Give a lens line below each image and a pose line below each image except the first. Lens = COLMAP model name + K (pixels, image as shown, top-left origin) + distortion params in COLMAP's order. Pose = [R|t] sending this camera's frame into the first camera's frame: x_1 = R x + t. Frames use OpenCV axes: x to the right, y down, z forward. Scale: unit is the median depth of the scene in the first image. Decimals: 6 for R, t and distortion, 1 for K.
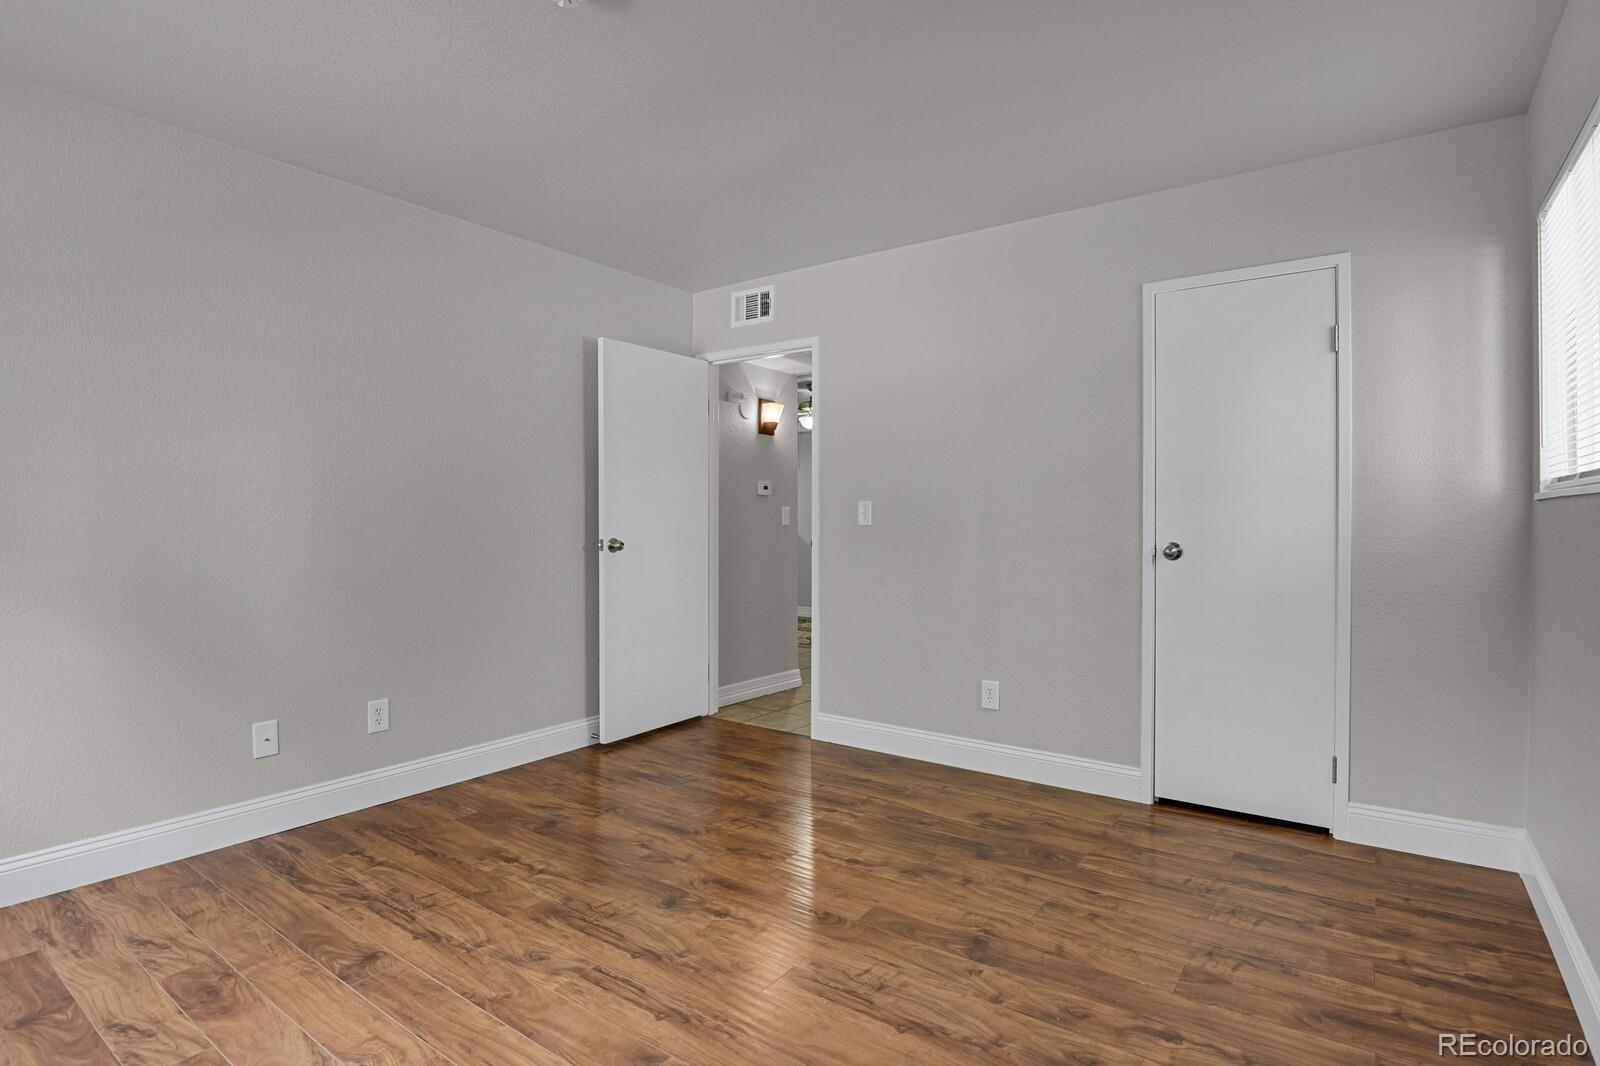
lens RADIAL K [[787.0, 0, 797.9], [0, 787.0, 528.8], [0, 0, 1]] dist [-0.027635, -0.002722]
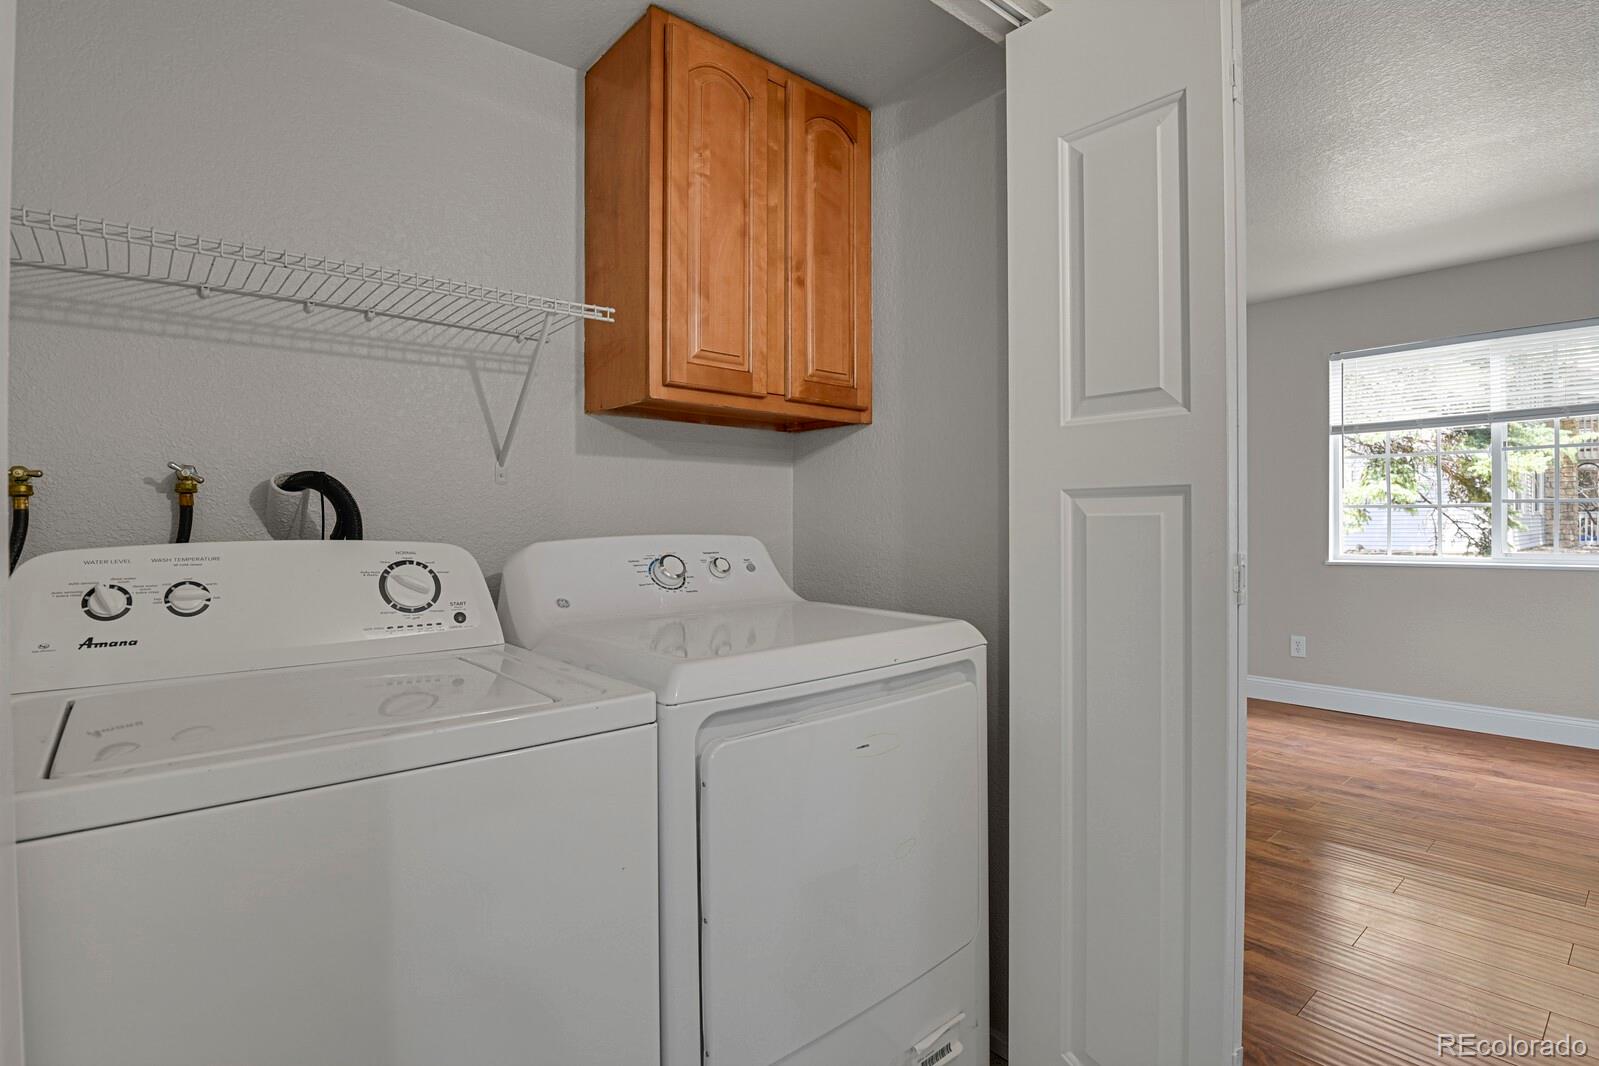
lens RADIAL K [[786.5, 0, 800.3], [0, 786.5, 526.8], [0, 0, 1]] dist [-0.027635, -0.002722]
pose [[-0.972020, 0.002178, 0.234889, 0.196126], [0.005620, 0.999886, 0.013984, -0.016258], [-0.234832, 0.014913, -0.971922, 2.487786]]
